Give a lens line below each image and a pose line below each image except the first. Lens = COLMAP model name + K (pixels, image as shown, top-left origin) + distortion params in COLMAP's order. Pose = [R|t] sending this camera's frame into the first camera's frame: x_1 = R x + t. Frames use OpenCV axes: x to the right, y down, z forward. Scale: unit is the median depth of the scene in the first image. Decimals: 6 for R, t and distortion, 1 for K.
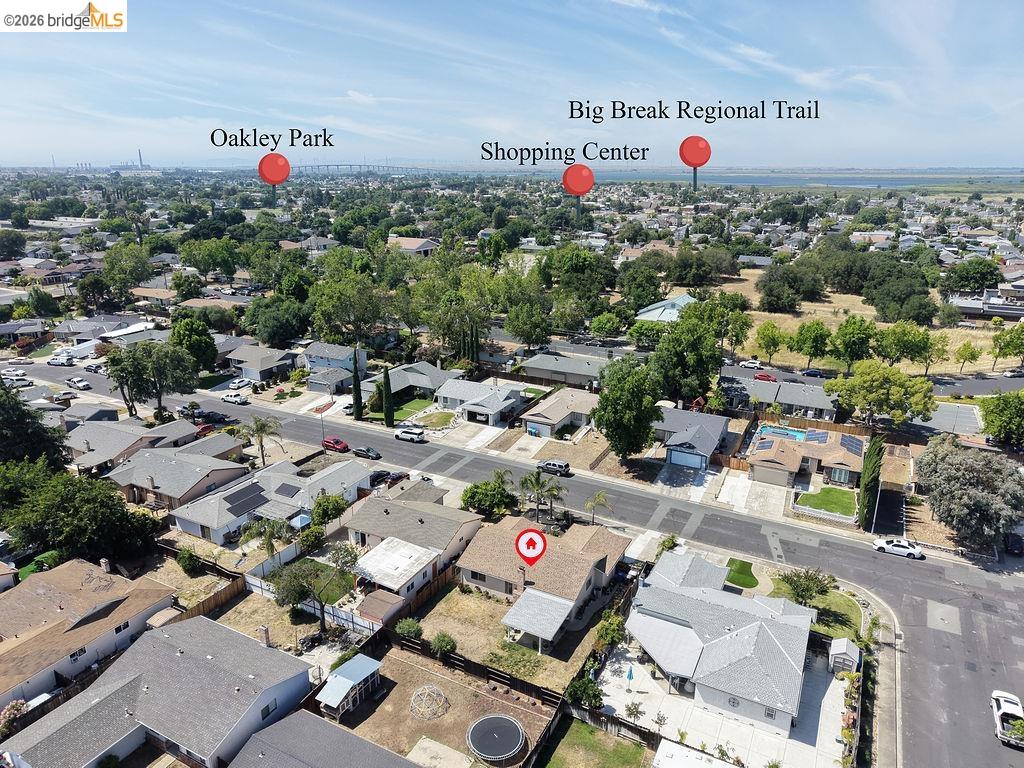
lens RADIAL K [[691.6, 0, 512.0], [0, 691.6, 384.0], [0, 0, 1]] dist [0.037674, -0.000454]
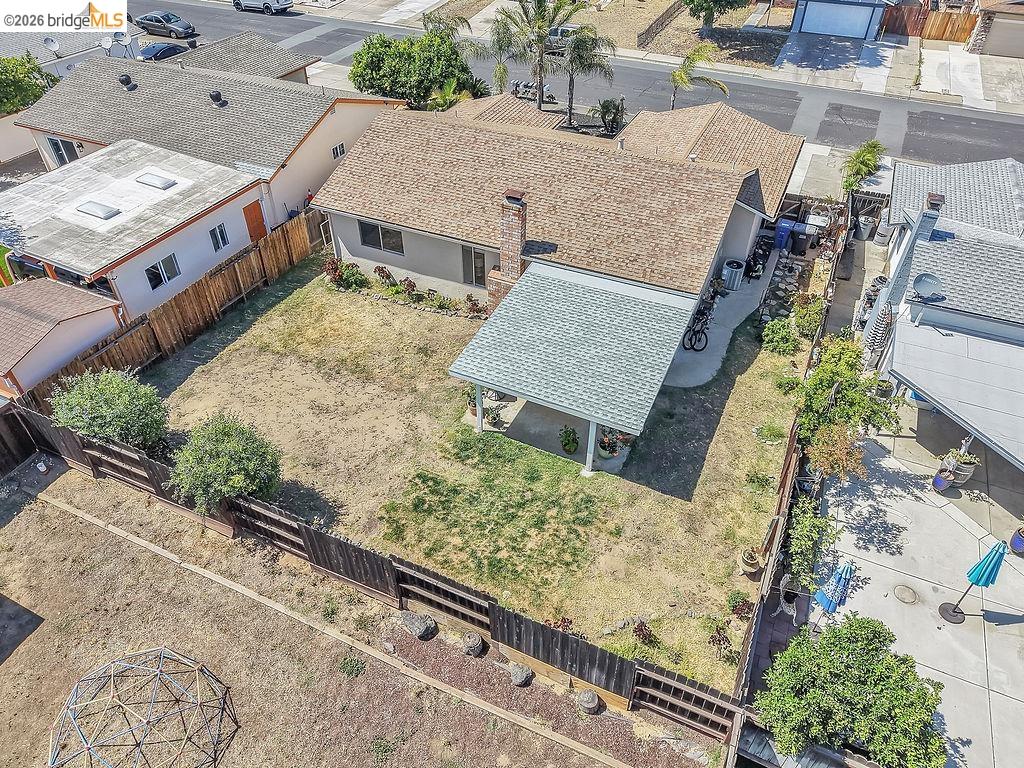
lens RADIAL K [[705.1, 0, 512.0], [0, 705.1, 384.0], [0, 0, 1]] dist [0.005282, -0.000983]
pose [[0.998672, -0.034559, 0.038198, -0.001666], [0.017239, 0.923015, 0.384378, 0.219313], [-0.048541, -0.383209, 0.922385, 0.677346]]
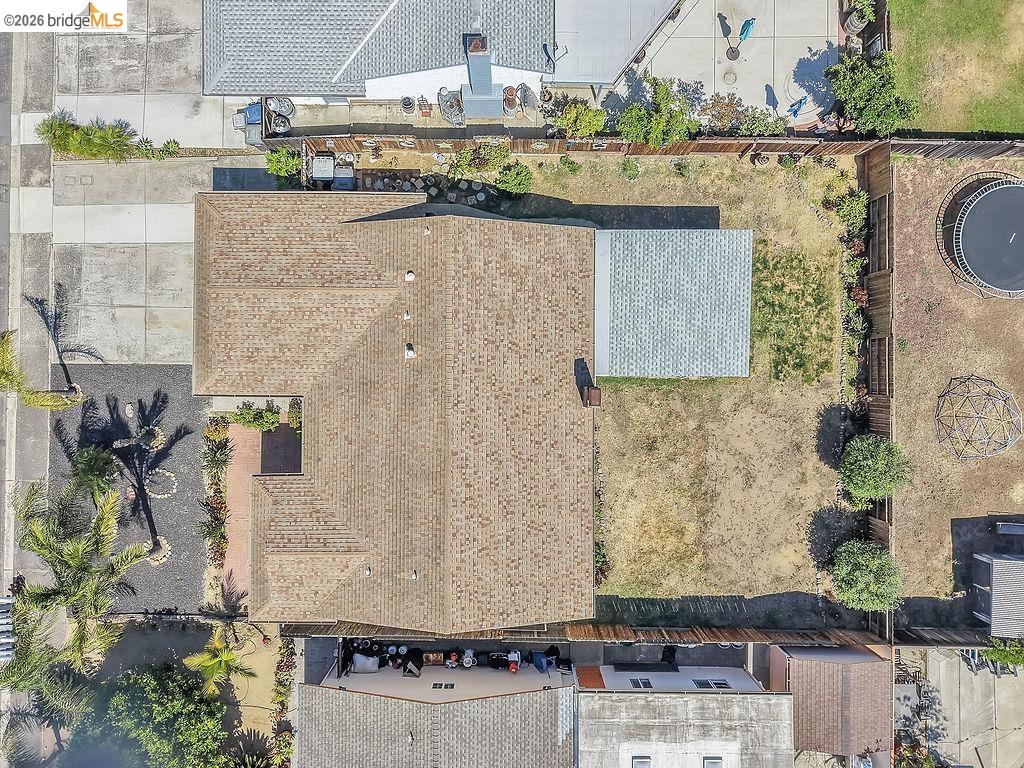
lens RADIAL K [[705.1, 0, 512.0], [0, 705.1, 384.0], [0, 0, 1]] dist [0.005282, -0.000983]
pose [[-0.461901, -0.886931, -0.000337, 0.036990], [0.271913, -0.141970, 0.951792, -0.058848], [-0.844222, 0.439542, 0.306745, 0.913259]]
